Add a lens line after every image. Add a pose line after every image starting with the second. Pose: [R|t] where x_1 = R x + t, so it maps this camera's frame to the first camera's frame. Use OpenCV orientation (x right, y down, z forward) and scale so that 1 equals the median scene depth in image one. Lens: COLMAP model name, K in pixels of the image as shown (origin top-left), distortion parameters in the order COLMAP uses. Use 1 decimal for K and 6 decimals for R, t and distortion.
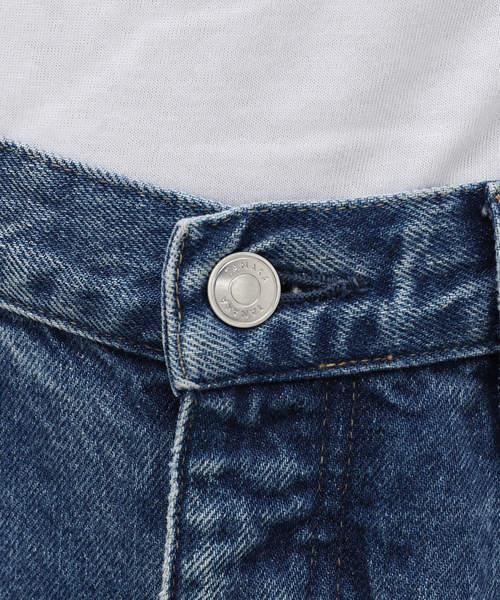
lens RADIAL K [[1543.2, 0, 250.0], [0, 1543.2, 300.0], [0, 0, 1]] dist [0.088991, 0.042290]
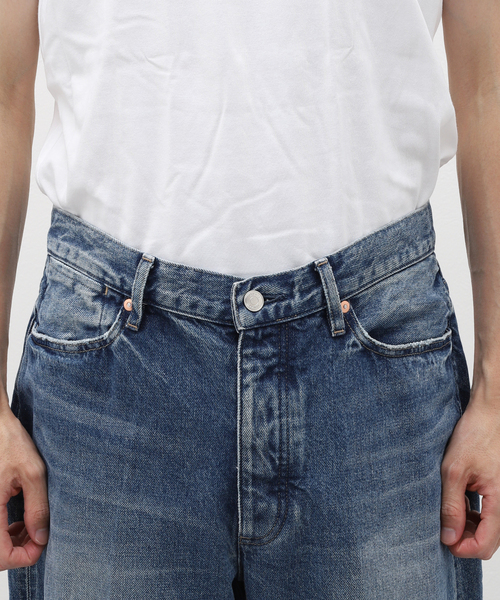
lens RADIAL K [[1921.0, 0, 250.0], [0, 1921.0, 300.0], [0, 0, 1]] dist [0.078995, -0.189796]
pose [[0.989969, -0.095161, 0.104432, -0.469390], [0.099542, 0.994324, -0.037560, 0.155104], [-0.100265, 0.047579, 0.993822, -3.364175]]
